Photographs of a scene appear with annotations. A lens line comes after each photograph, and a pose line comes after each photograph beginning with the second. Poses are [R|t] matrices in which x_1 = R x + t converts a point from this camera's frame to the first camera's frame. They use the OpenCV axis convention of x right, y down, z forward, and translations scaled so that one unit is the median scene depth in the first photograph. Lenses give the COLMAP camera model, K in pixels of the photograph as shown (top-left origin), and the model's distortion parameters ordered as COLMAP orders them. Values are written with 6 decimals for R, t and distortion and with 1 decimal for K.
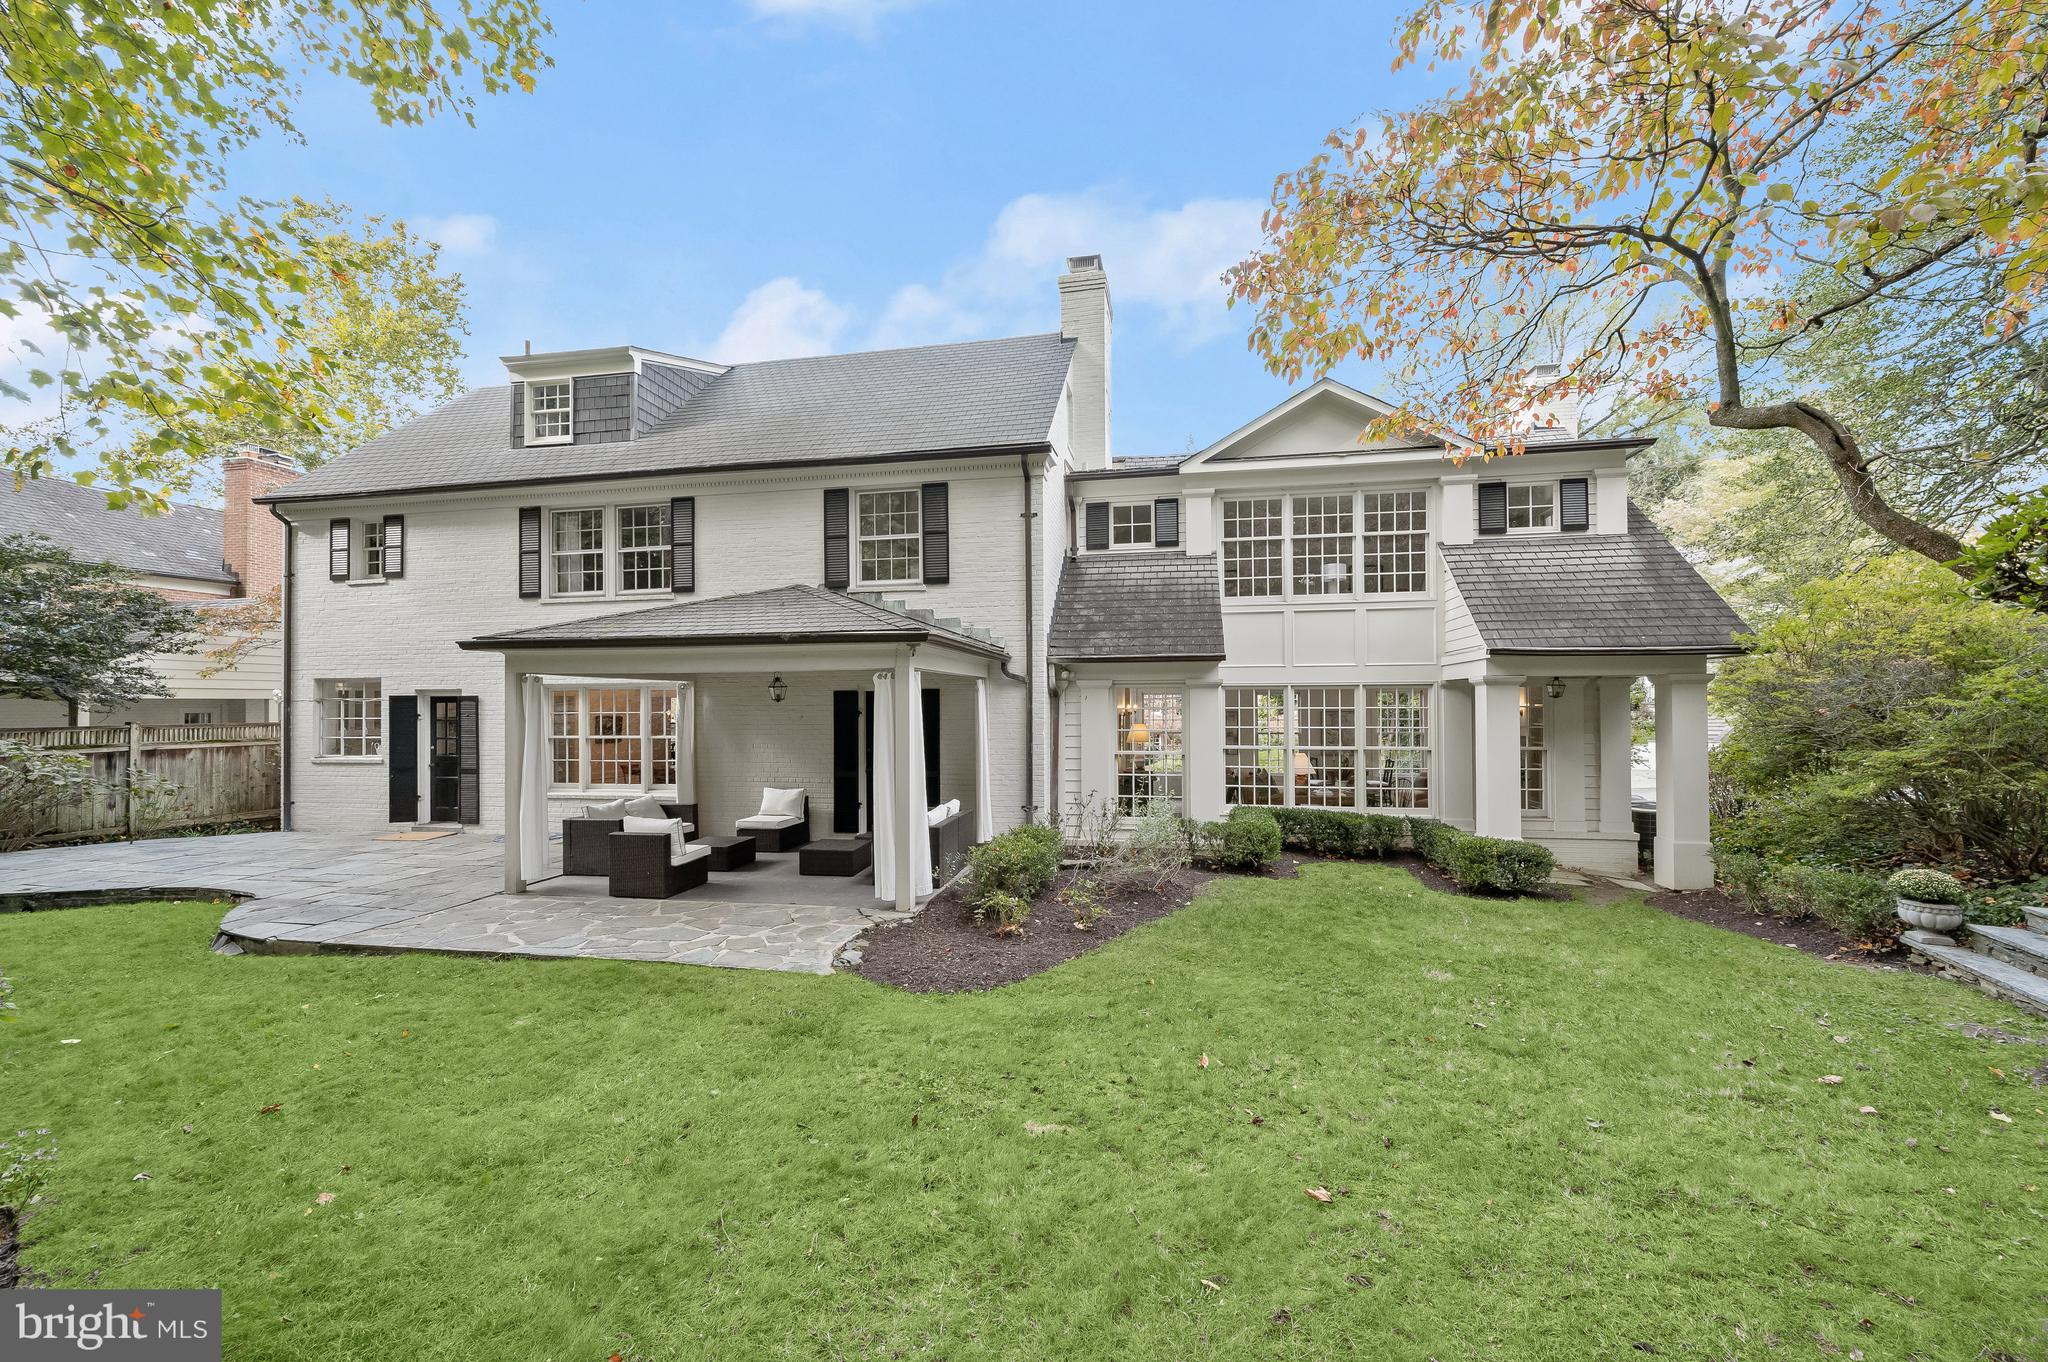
lens RADIAL K [[808.4, 0, 1022.0], [0, 808.4, 706.1], [0, 0, 1]] dist [-0.000491, 0.000017]
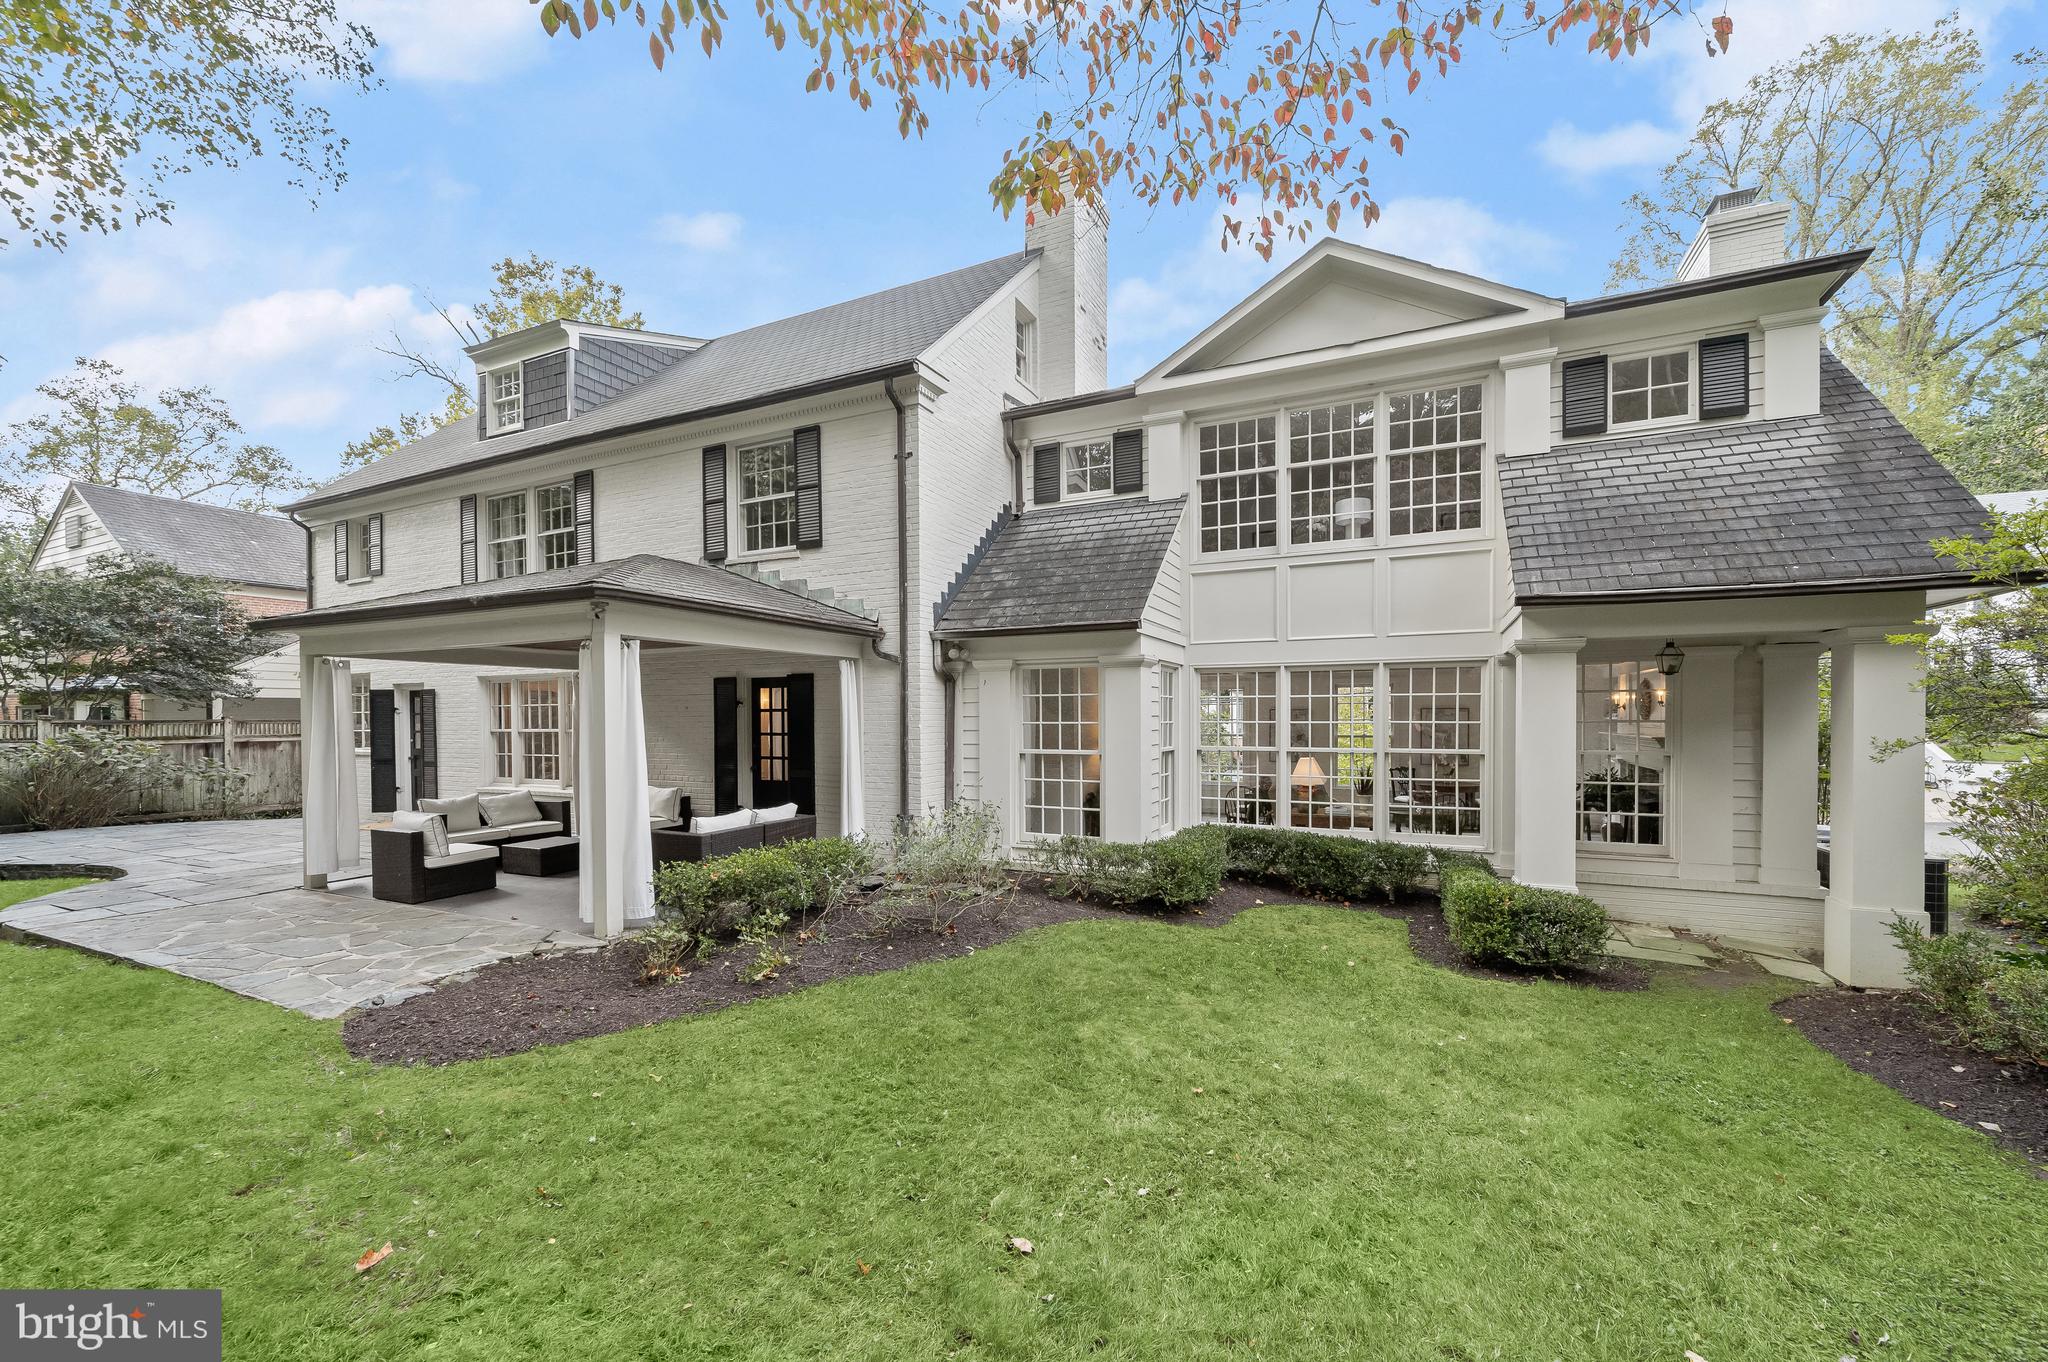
lens RADIAL K [[817.1, 0, 1023.9], [0, 817.1, 732.9], [0, 0, 1]] dist [-0.000340, -0.000318]
pose [[0.966175, 0.005244, -0.257834, 0.313850], [0.000148, 0.999782, 0.020890, 0.022107], [0.257887, -0.020222, 0.965963, 0.219440]]
